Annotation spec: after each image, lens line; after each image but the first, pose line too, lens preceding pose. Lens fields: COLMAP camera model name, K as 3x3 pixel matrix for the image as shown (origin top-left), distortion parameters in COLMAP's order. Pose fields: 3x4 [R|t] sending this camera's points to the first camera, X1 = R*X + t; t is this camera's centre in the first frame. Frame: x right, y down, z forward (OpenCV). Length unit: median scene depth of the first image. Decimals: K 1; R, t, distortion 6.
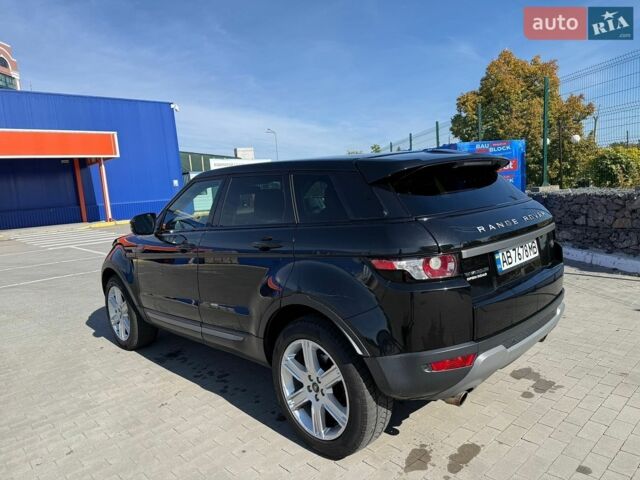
lens RADIAL K [[455.7, 0, 324.0], [0, 455.7, 244.7], [0, 0, 1]] dist [0.052453, -0.059841]
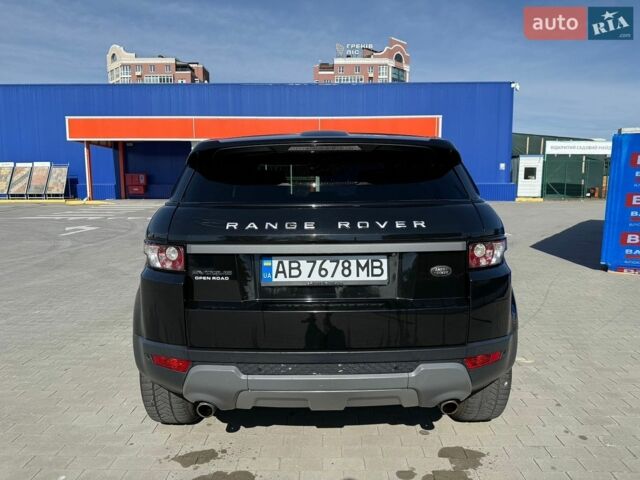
lens RADIAL K [[457.4, 0, 320.0], [0, 457.4, 240.0], [0, 0, 1]] dist [0.049106, -0.057143]
pose [[0.713003, 0.155323, -0.683741, 0.682915], [-0.137157, 0.987213, 0.081235, -0.064673], [0.687615, 0.035860, 0.725189, 0.325330]]
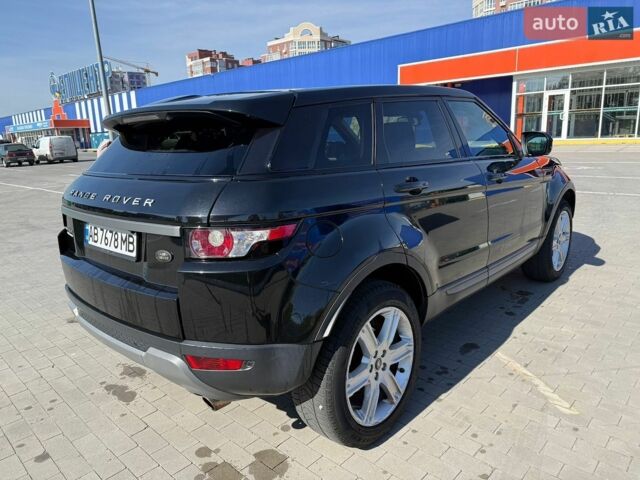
lens RADIAL K [[457.4, 0, 320.0], [0, 457.4, 240.0], [0, 0, 1]] dist [0.049106, -0.057143]
pose [[0.053413, 0.298717, -0.952846, 0.903546], [-0.085111, 0.952098, 0.293712, -0.184307], [0.994939, 0.065409, 0.076279, 0.963712]]
